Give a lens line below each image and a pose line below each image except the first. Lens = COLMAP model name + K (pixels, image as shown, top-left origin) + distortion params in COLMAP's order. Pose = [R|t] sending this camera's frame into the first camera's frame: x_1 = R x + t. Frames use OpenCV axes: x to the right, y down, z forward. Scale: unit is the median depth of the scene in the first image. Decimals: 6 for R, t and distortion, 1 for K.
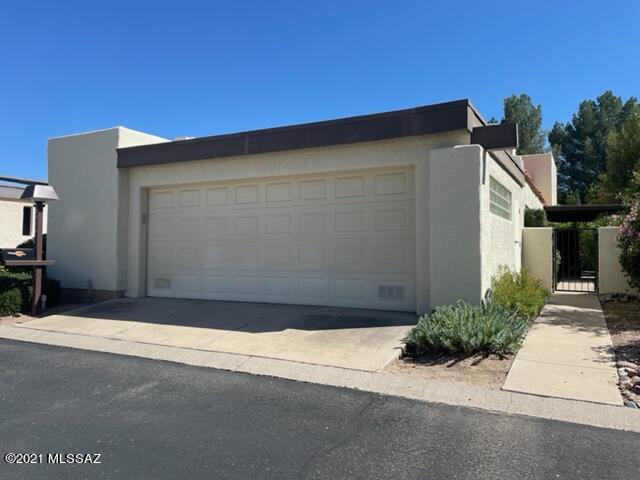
lens RADIAL K [[486.5, 0, 317.0], [0, 486.5, 235.3], [0, 0, 1]] dist [0.085313, -0.107915]
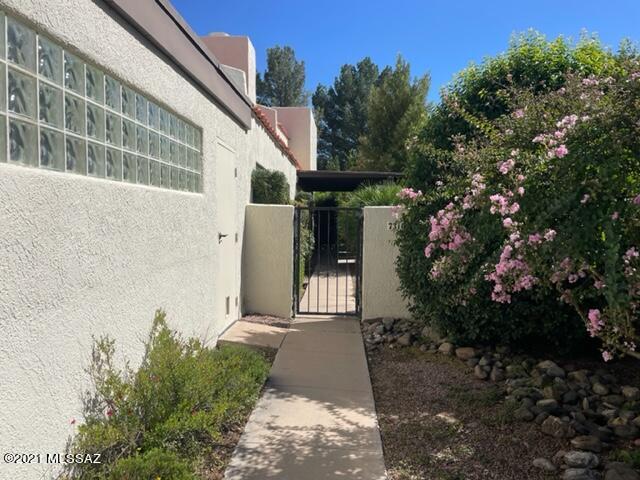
lens RADIAL K [[486.5, 0, 321.7], [0, 486.5, 237.9], [0, 0, 1]] dist [0.085313, -0.107915]
pose [[0.899073, -0.017599, 0.437445, 0.355255], [-0.017684, 0.996916, 0.076452, -0.029239], [-0.437442, -0.076472, 0.895989, 0.658175]]
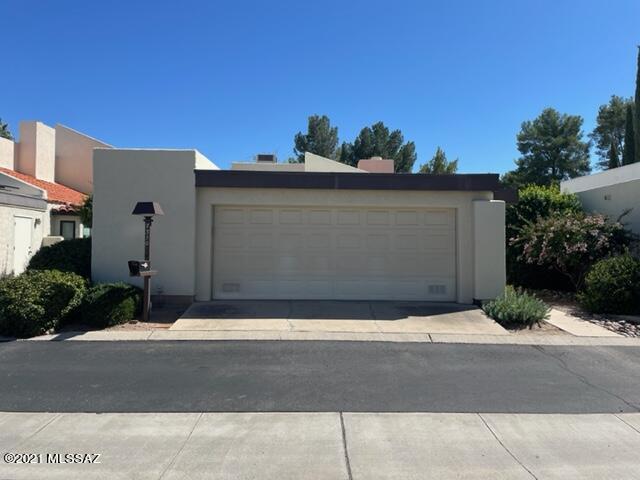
lens RADIAL K [[486.5, 0, 318.5], [0, 486.5, 237.3], [0, 0, 1]] dist [0.085313, -0.107915]
pose [[0.873541, 0.015907, 0.486491, -0.770069], [-0.026257, 0.999551, 0.014465, -0.049098], [-0.486042, -0.025409, 0.873566, -0.128627]]
